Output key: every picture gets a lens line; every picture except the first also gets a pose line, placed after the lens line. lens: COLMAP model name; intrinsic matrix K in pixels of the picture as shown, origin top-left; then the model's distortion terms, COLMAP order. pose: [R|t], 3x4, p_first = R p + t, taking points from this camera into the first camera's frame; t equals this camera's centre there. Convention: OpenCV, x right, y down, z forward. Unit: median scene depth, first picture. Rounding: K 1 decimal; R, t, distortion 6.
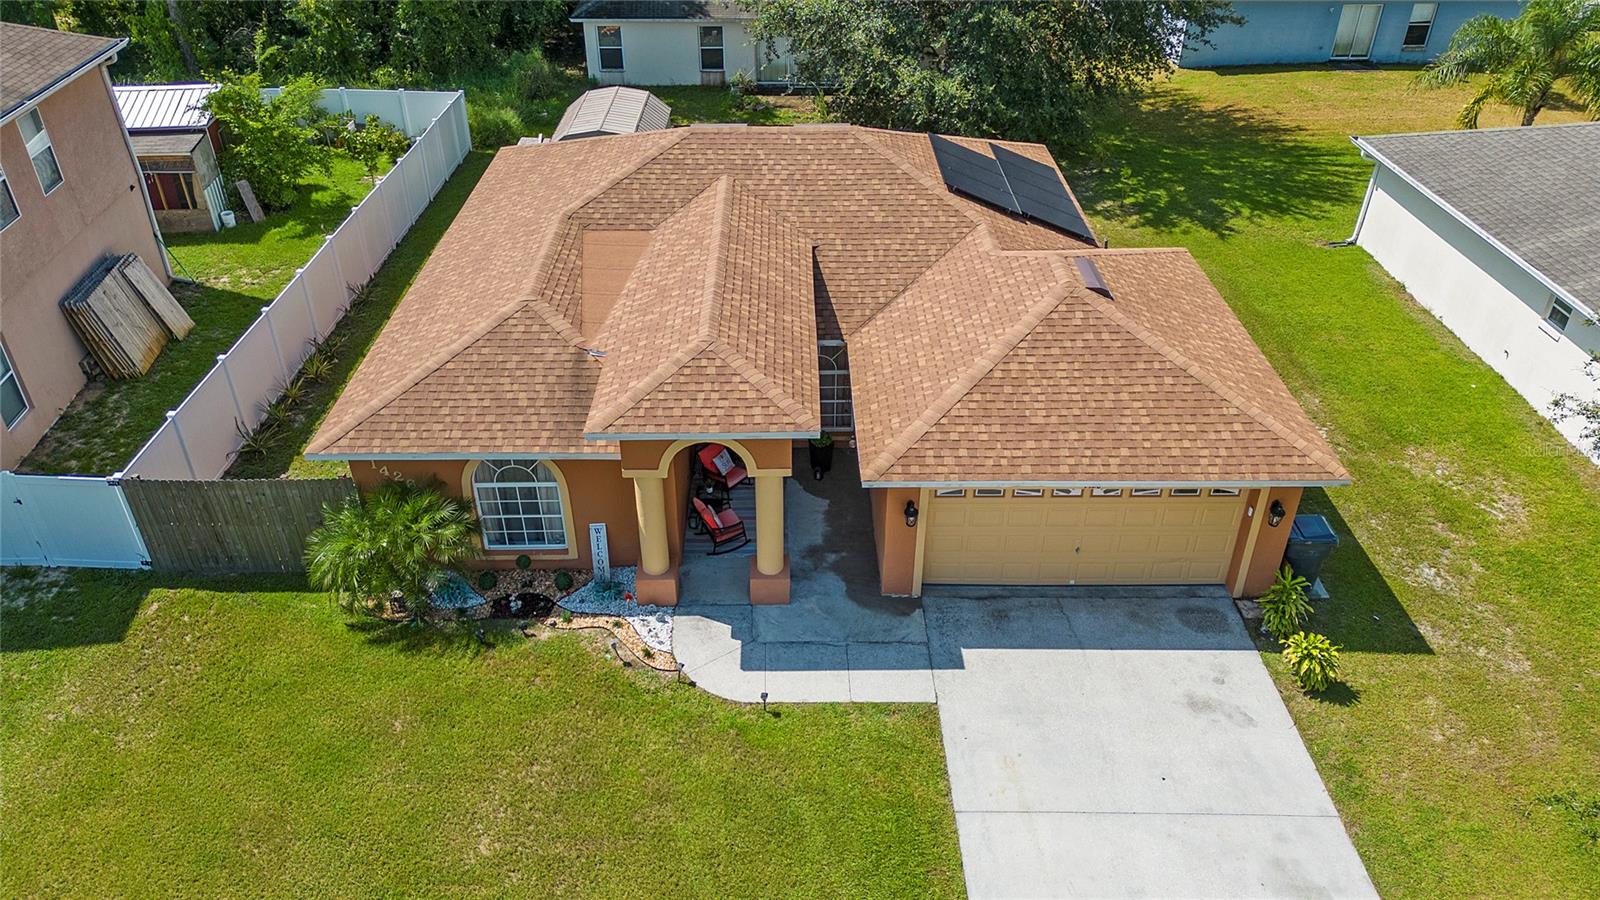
lens RADIAL K [[1125.0, 0, 800.0], [0, 1125.0, 450.0], [0, 0, 1]] dist [0.057571, -0.071110]
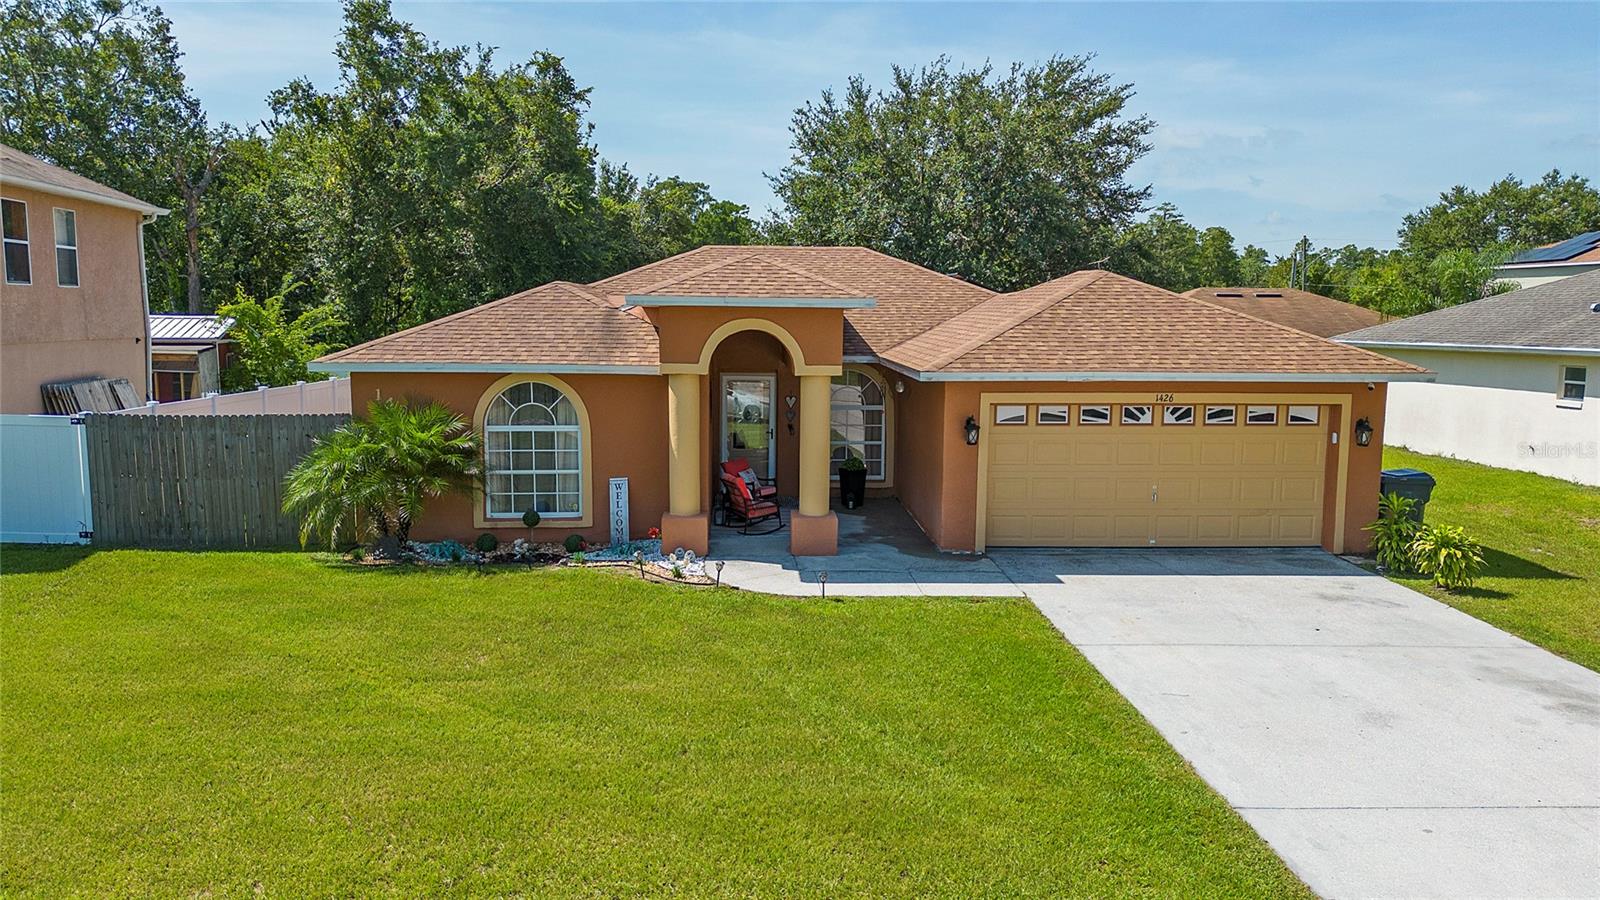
lens RADIAL K [[1125.0, 0, 800.0], [0, 1125.0, 450.0], [0, 0, 1]] dist [0.057571, -0.071110]
pose [[0.998975, 0.001507, 0.045231, -0.077952], [0.018758, 0.895767, -0.444127, 0.453002], [-0.041186, 0.444521, 0.894821, 0.188163]]
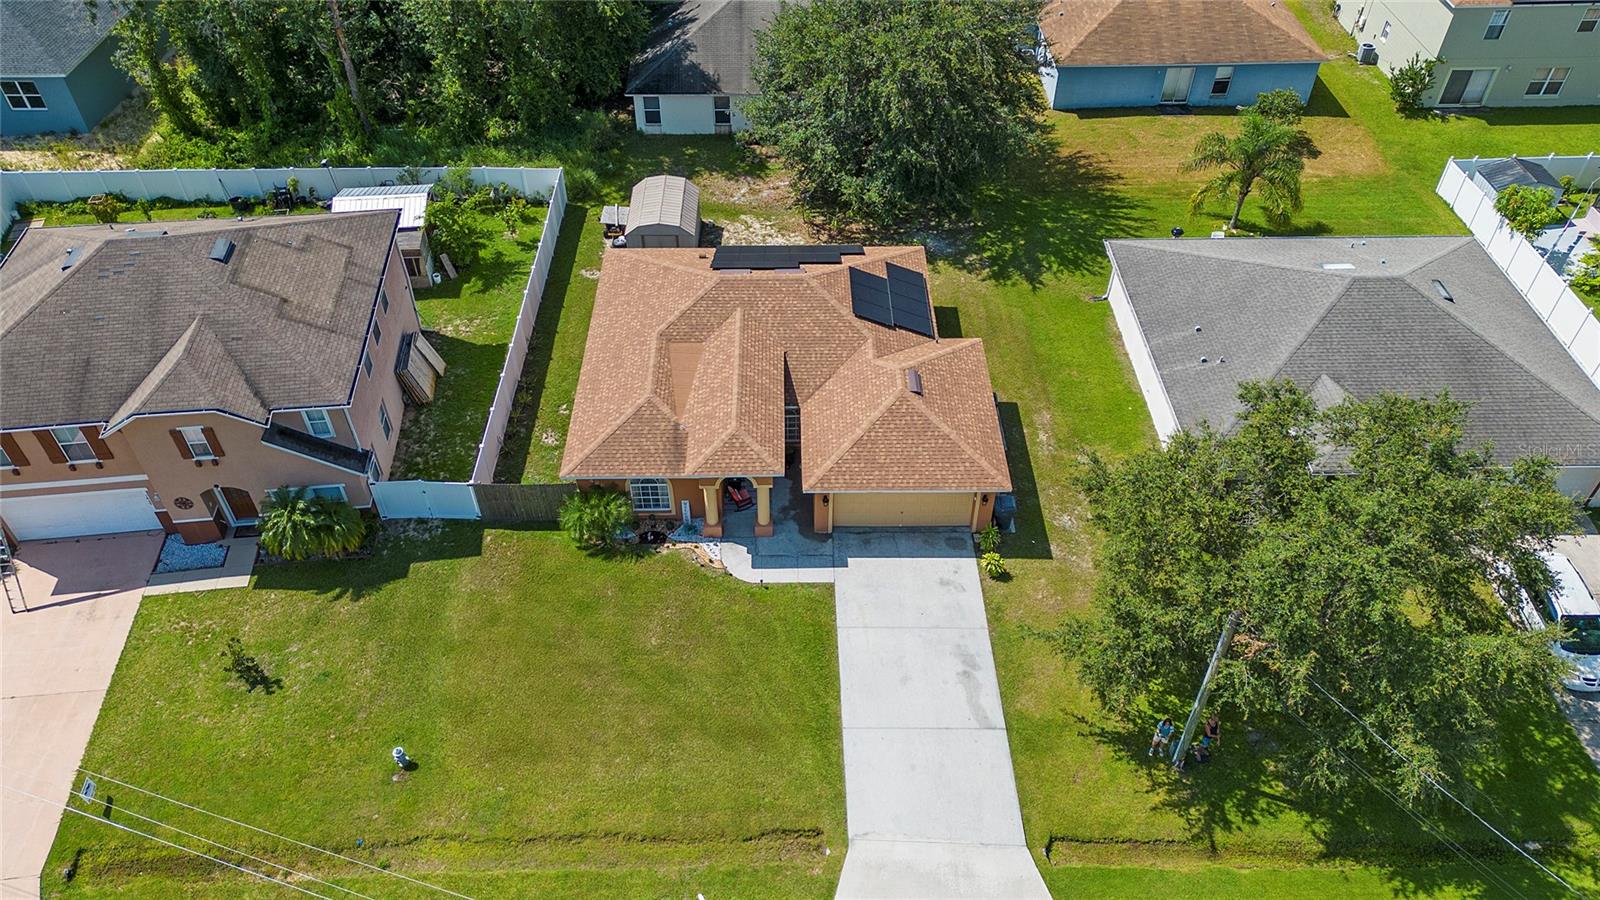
lens RADIAL K [[1125.0, 0, 800.0], [0, 1125.0, 450.0], [0, 0, 1]] dist [0.057571, -0.071110]
pose [[0.999996, -0.002149, 0.001585, 0.041897], [0.001843, 0.984995, 0.172571, -0.418397], [-0.001932, -0.172568, 0.984996, -1.168540]]
